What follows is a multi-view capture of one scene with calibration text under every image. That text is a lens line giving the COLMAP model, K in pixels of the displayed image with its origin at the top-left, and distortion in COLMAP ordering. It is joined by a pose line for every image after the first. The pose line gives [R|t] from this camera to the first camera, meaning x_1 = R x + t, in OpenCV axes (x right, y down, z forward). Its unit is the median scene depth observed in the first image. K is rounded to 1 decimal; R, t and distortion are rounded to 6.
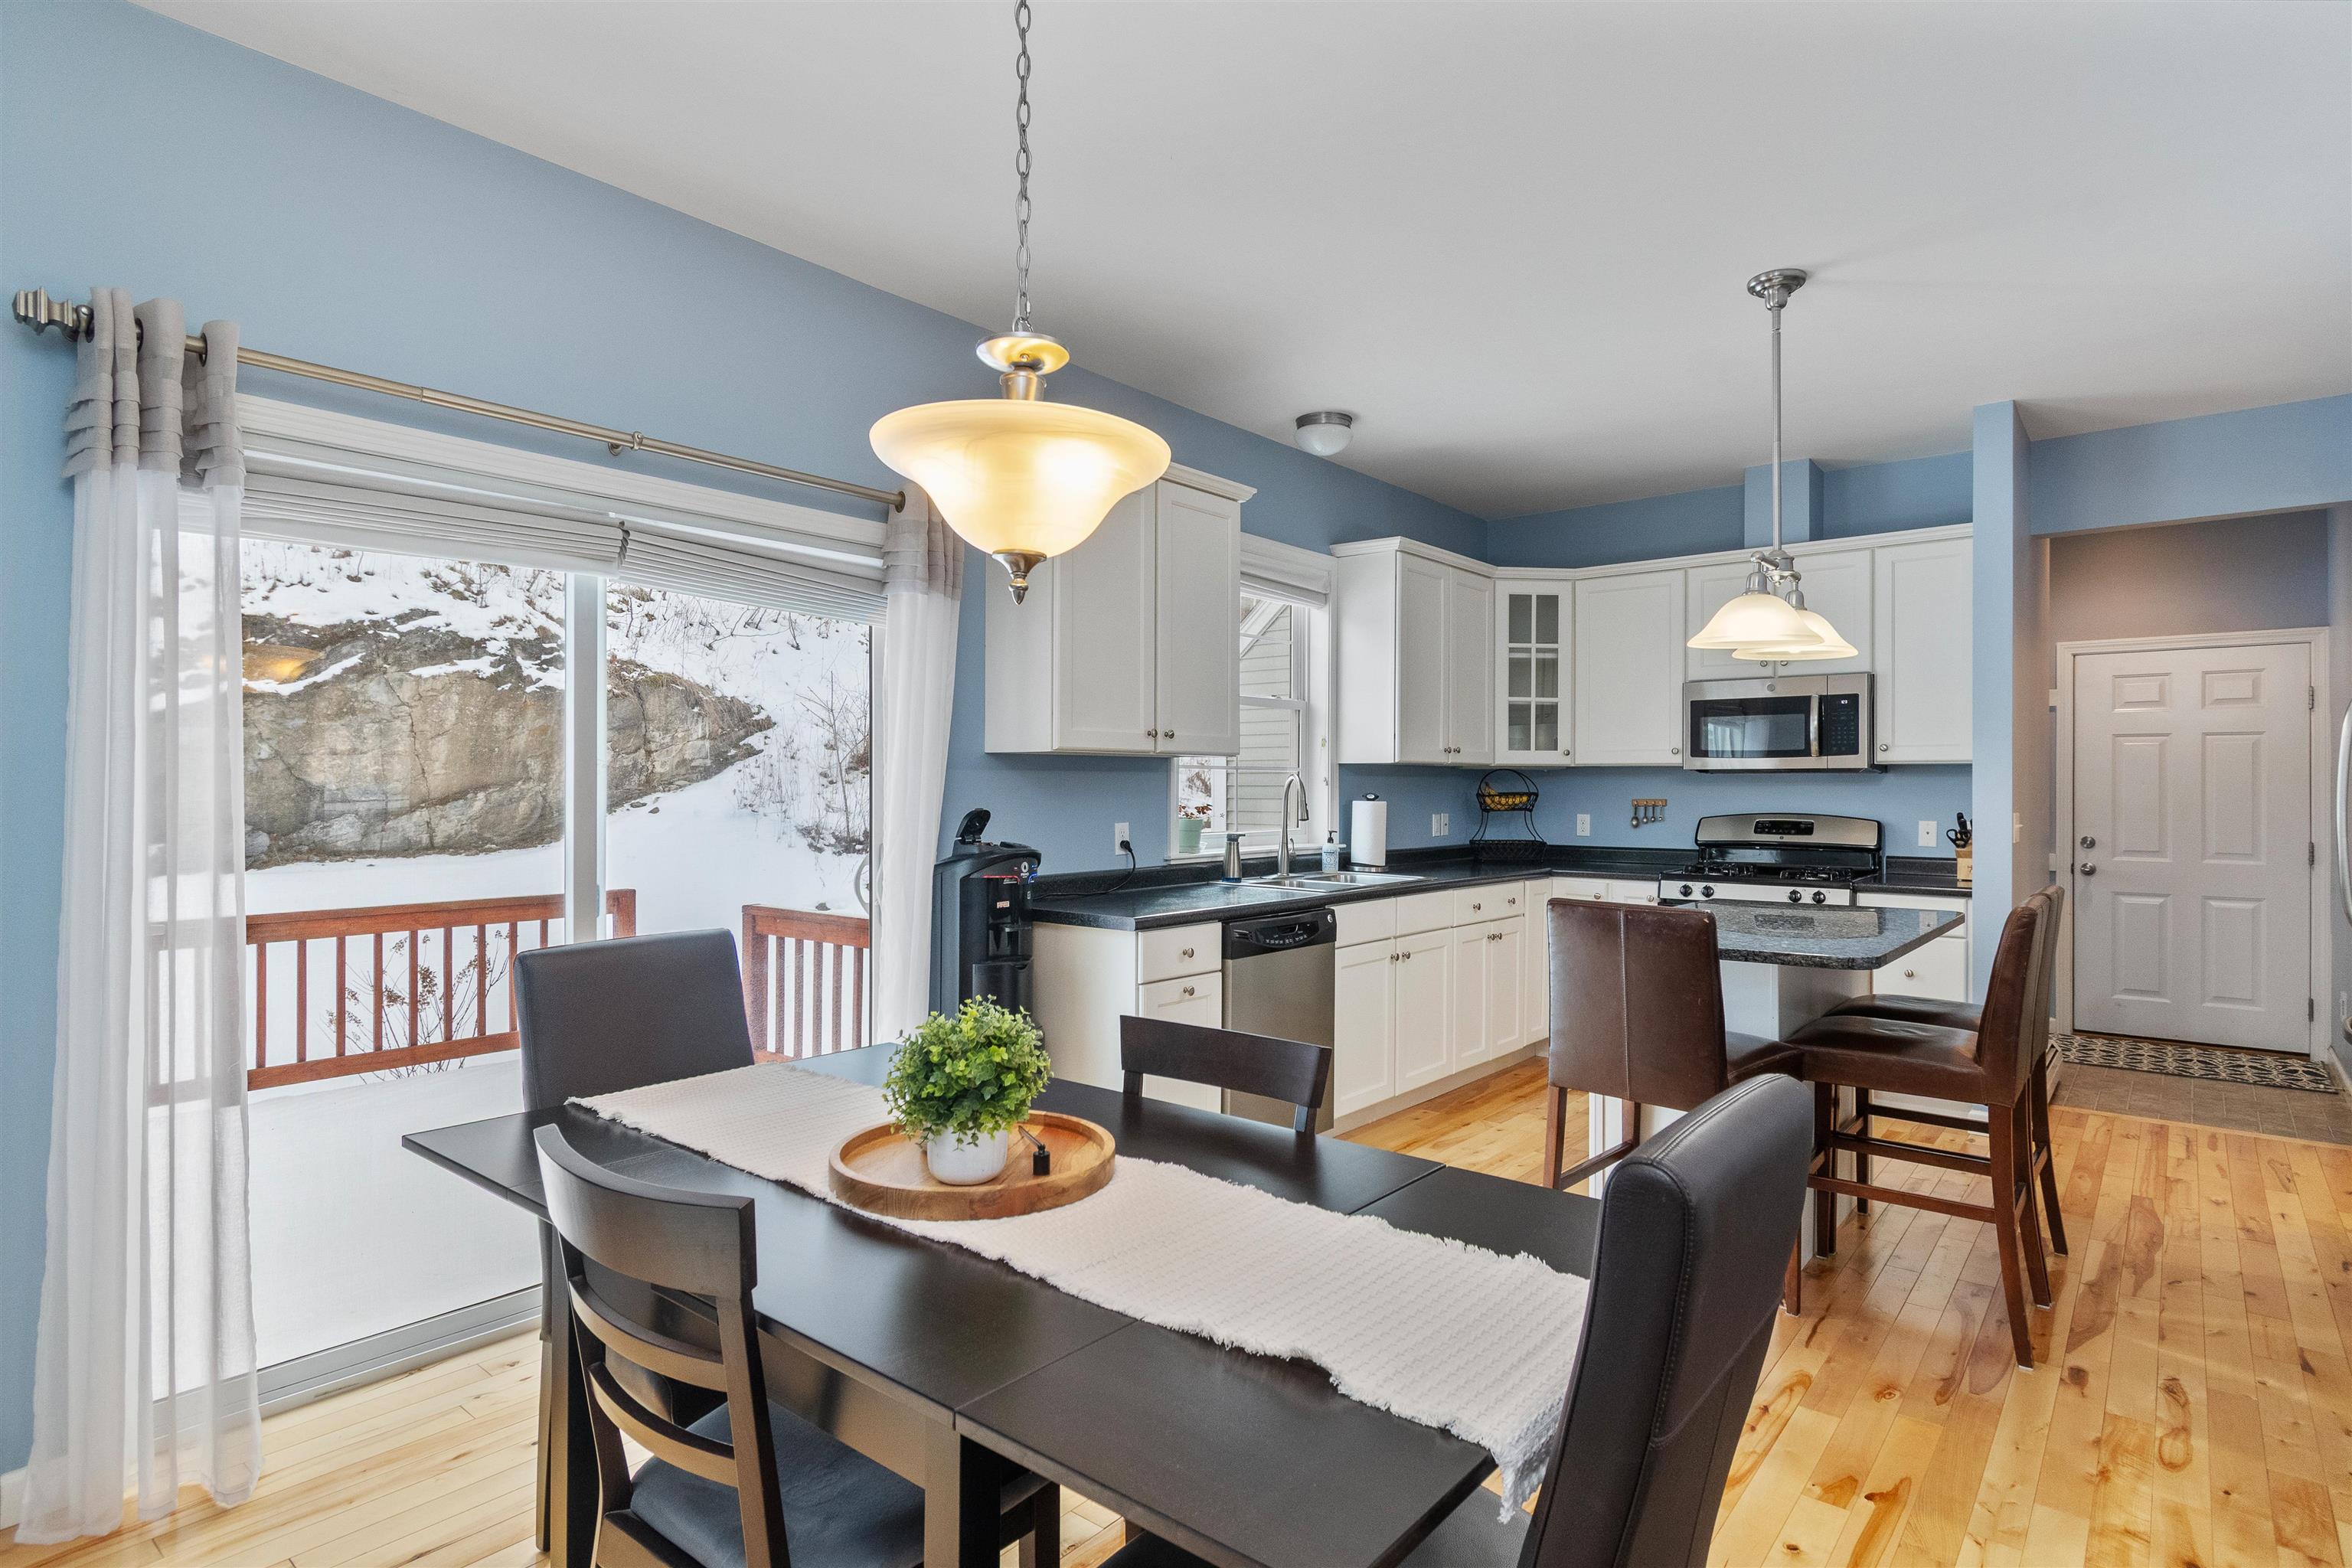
lens RADIAL K [[1205.6, 0, 1183.0], [0, 1205.6, 787.6], [0, 0, 1]] dist [0.002310, -0.003172]
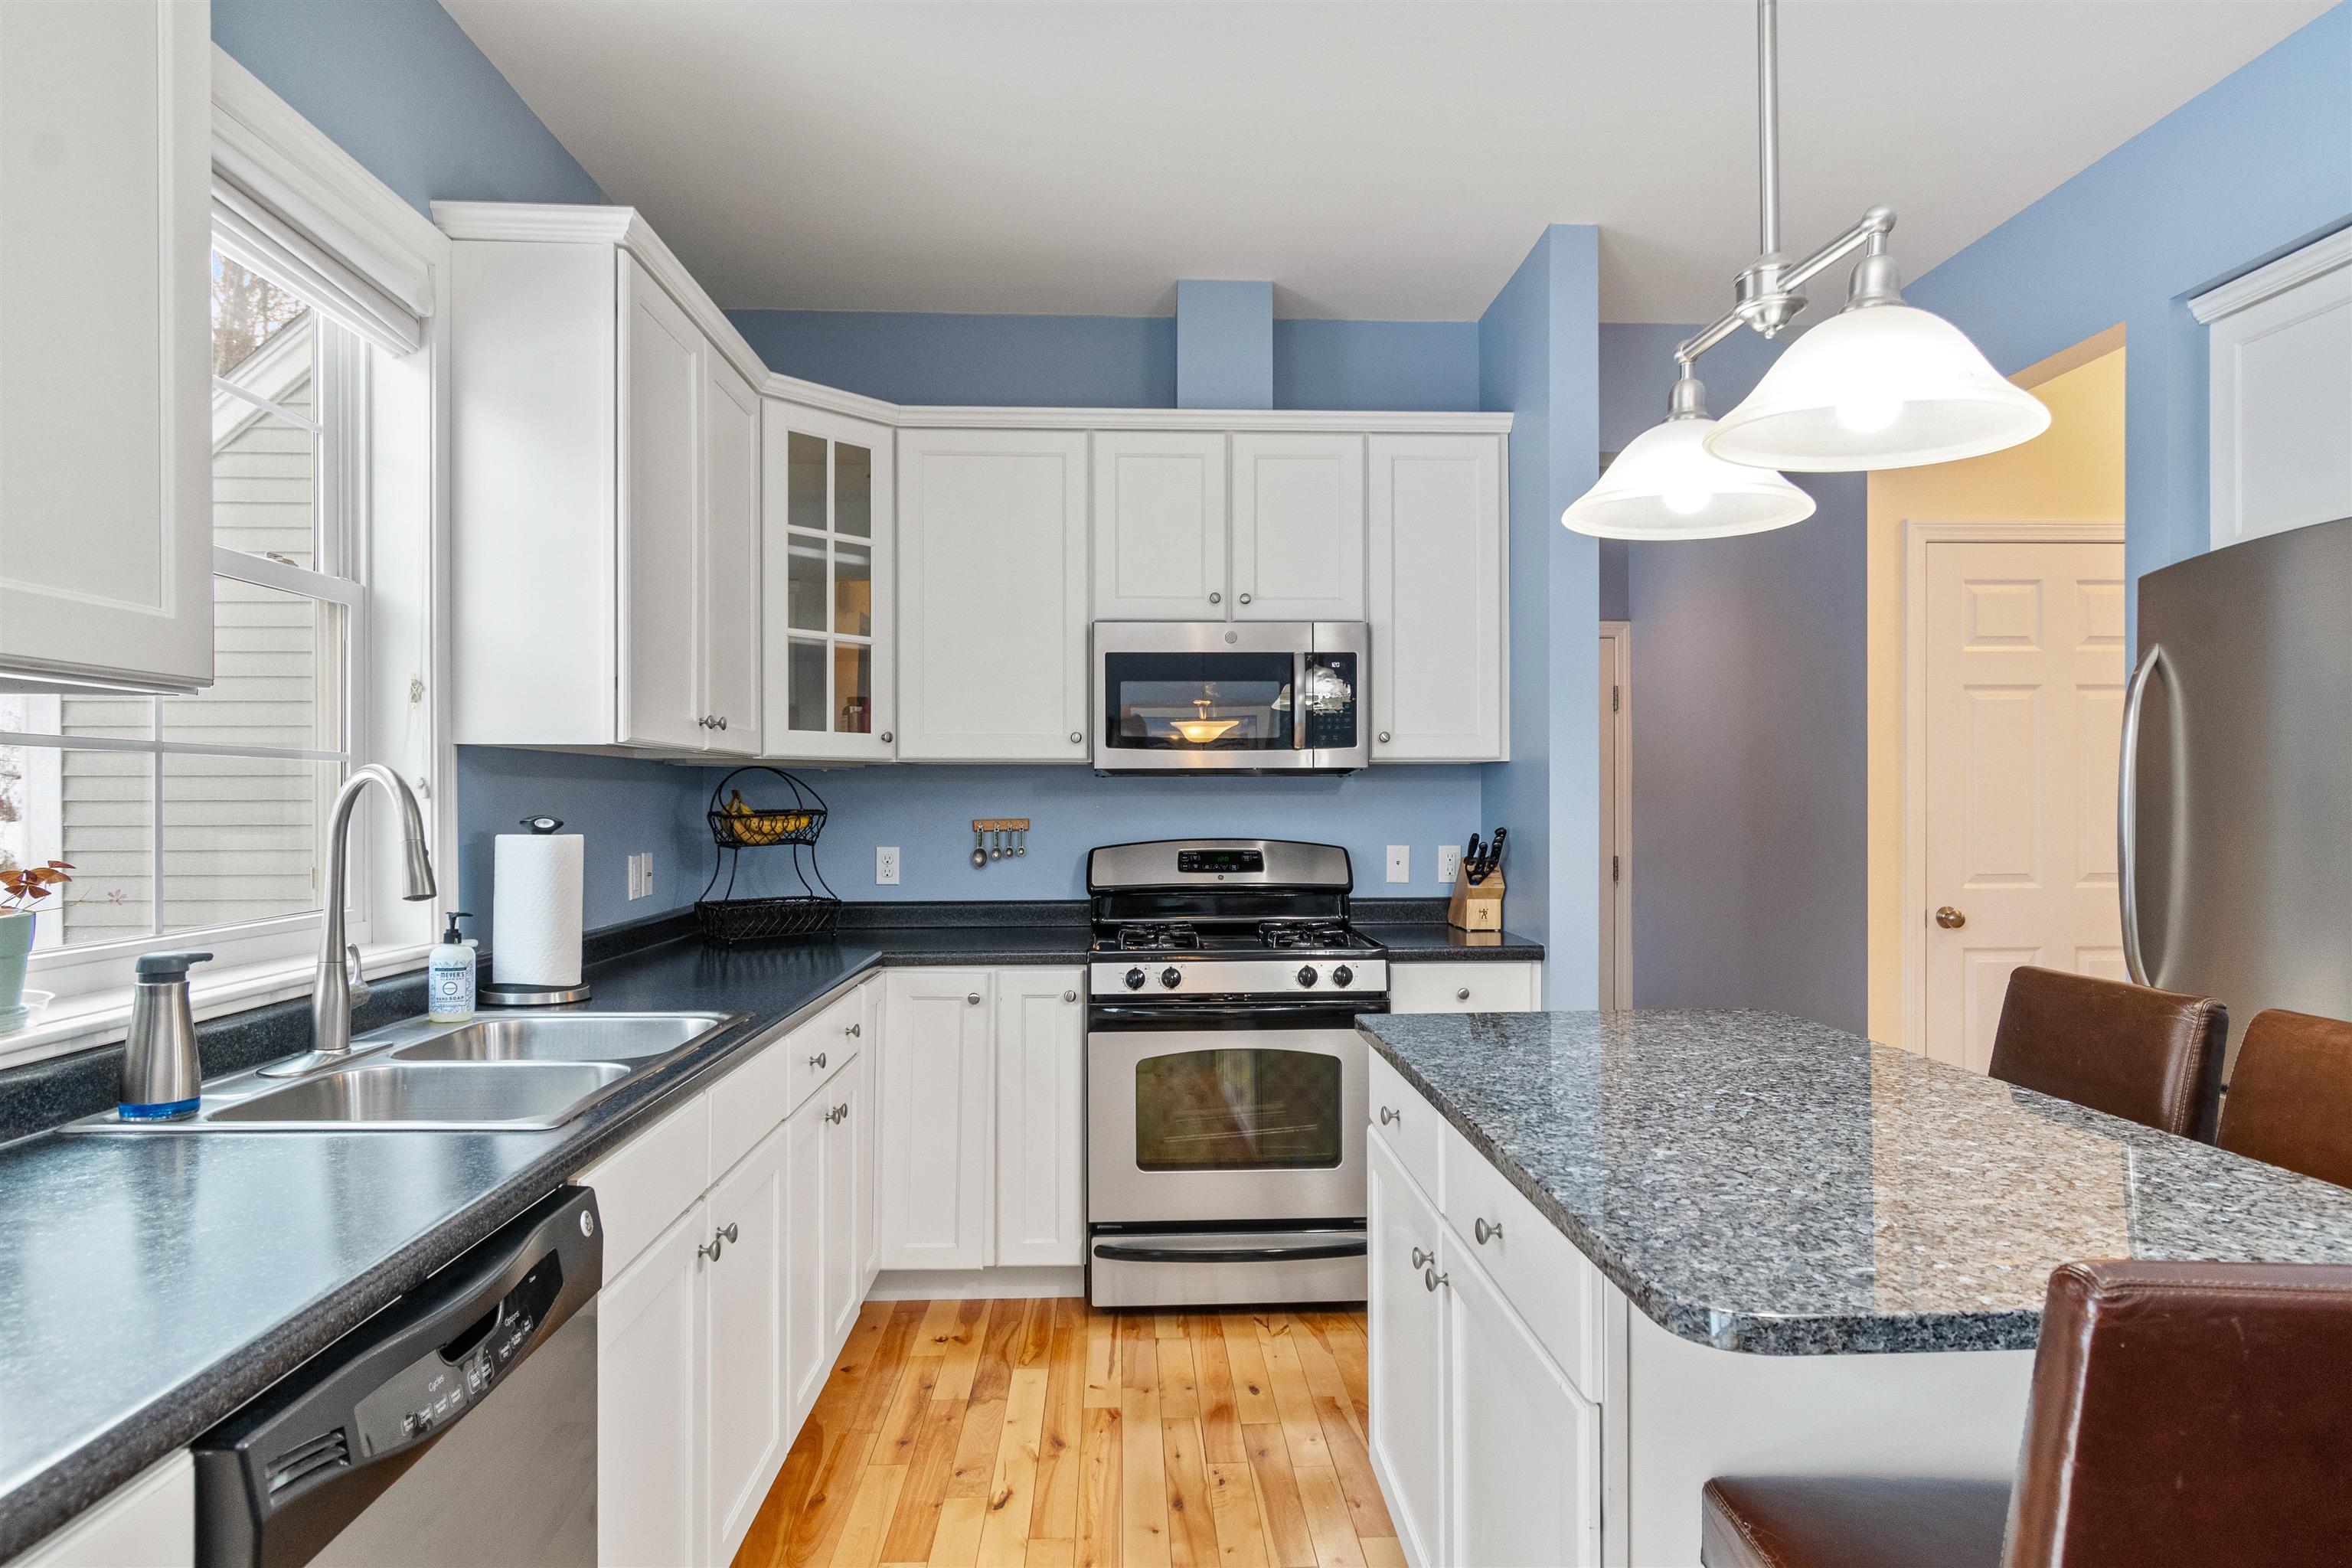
lens RADIAL K [[1349.3, 0, 1188.5], [0, 1349.3, 806.9], [0, 0, 1]] dist [0.000933, -0.000052]
pose [[0.737864, -0.007852, 0.674904, 0.002394], [0.005999, 0.999969, 0.005077, 0.000654], [-0.674923, 0.000303, 0.737888, 0.476544]]
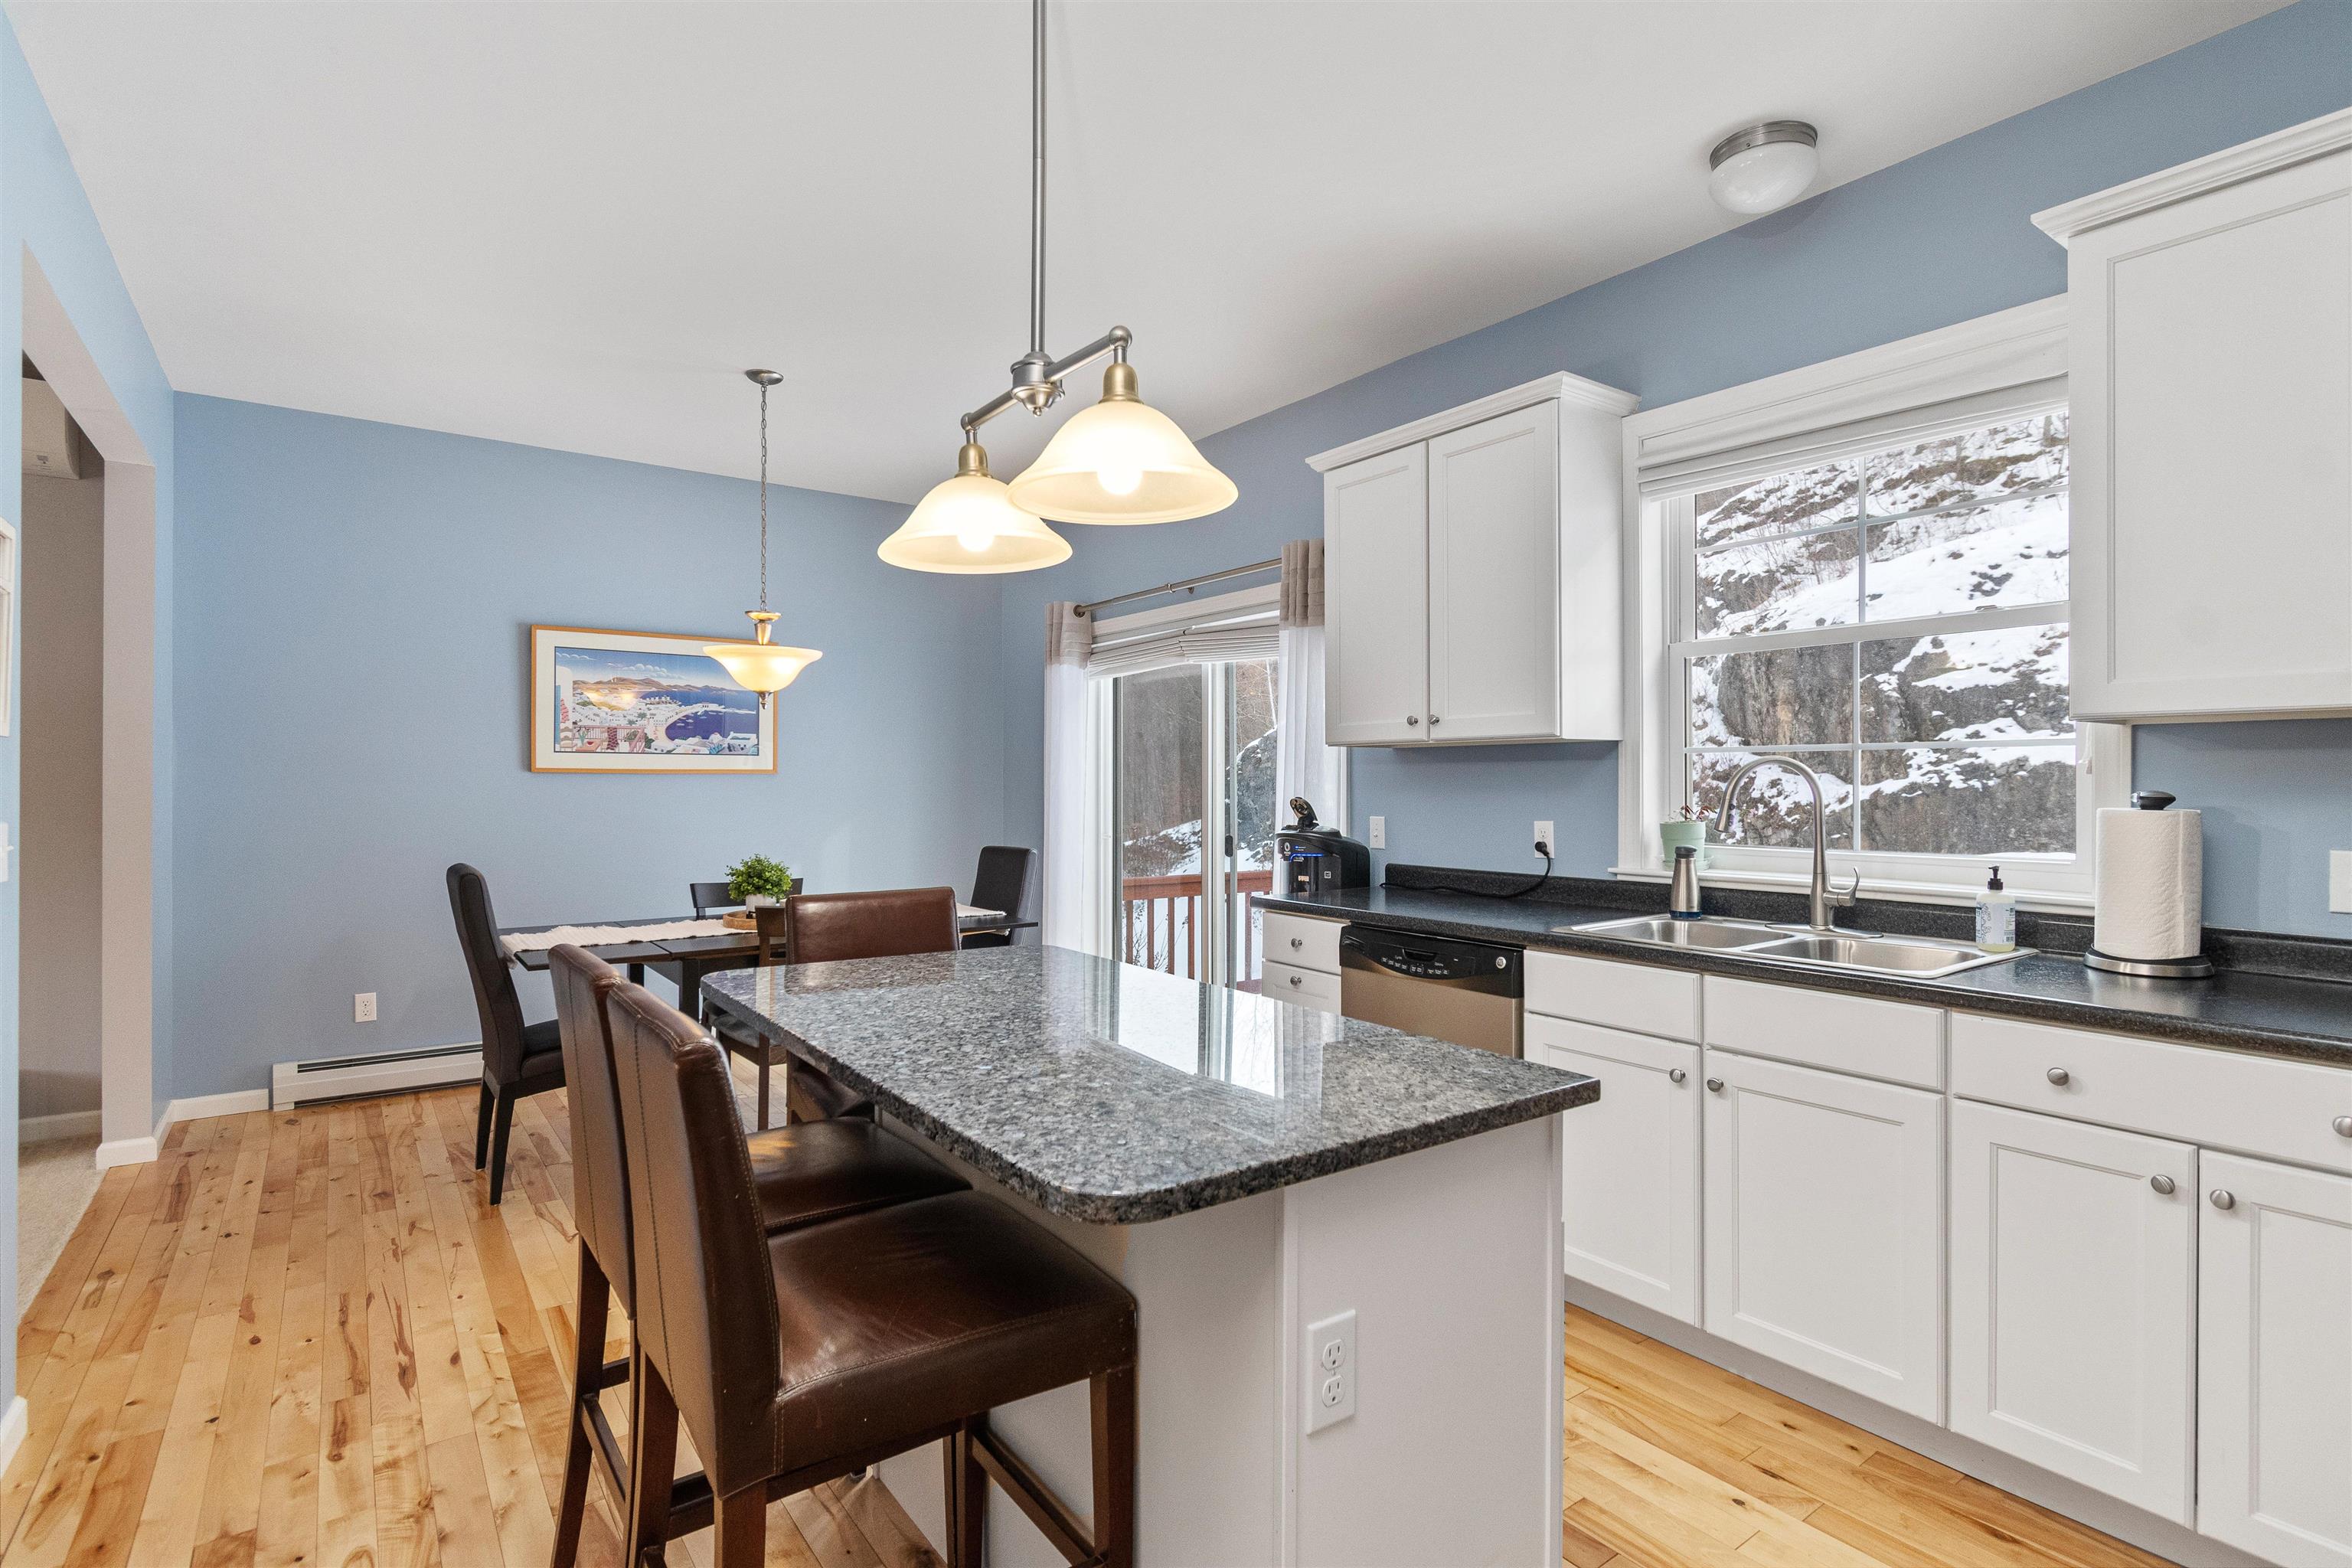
lens RADIAL K [[1147.1, 0, 1188.4], [0, 1147.1, 778.9], [0, 0, 1]] dist [-0.000490, -0.000888]
pose [[-0.242511, -0.005929, -0.970131, 0.610599], [-0.002671, 0.999982, -0.005443, 0.003625], [0.970145, 0.001271, -0.242522, 0.735143]]
